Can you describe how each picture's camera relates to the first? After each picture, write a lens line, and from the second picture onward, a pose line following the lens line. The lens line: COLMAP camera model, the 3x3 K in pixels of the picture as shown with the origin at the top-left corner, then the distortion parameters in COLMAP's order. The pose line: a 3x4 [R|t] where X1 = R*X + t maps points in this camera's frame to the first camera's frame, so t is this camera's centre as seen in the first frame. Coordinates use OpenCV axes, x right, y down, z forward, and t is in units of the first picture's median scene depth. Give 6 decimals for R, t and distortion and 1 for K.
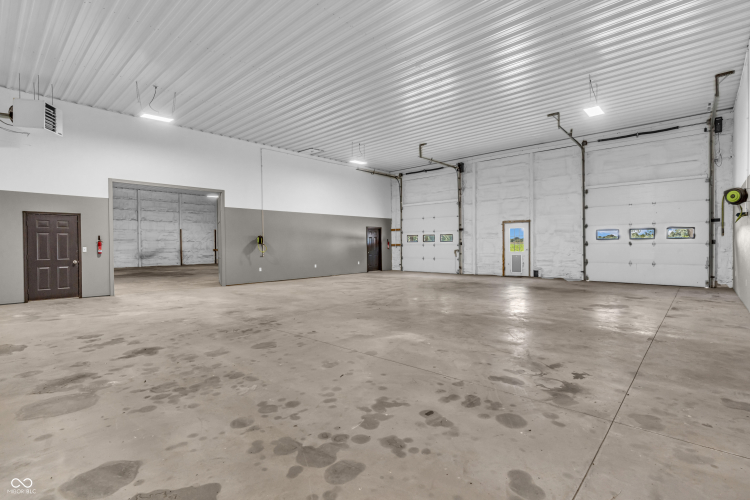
lens RADIAL K [[365.3, 0, 375.6], [0, 365.3, 247.2], [0, 0, 1]] dist [0.004261, 0.002135]
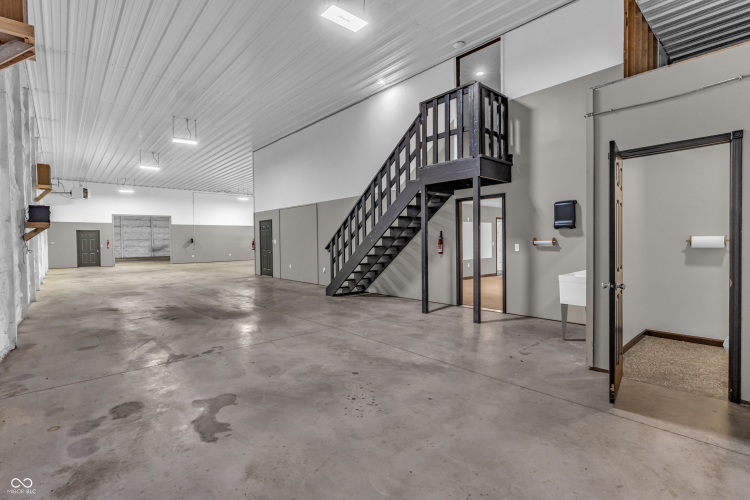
lens RADIAL K [[365.3, 0, 375.6], [0, 365.3, 247.2], [0, 0, 1]] dist [0.004261, 0.002135]
pose [[0.993727, 0.000735, -0.111828, 0.856445], [0.000614, 0.999927, 0.012032, -0.009048], [0.111828, -0.012026, 0.993655, -0.798096]]
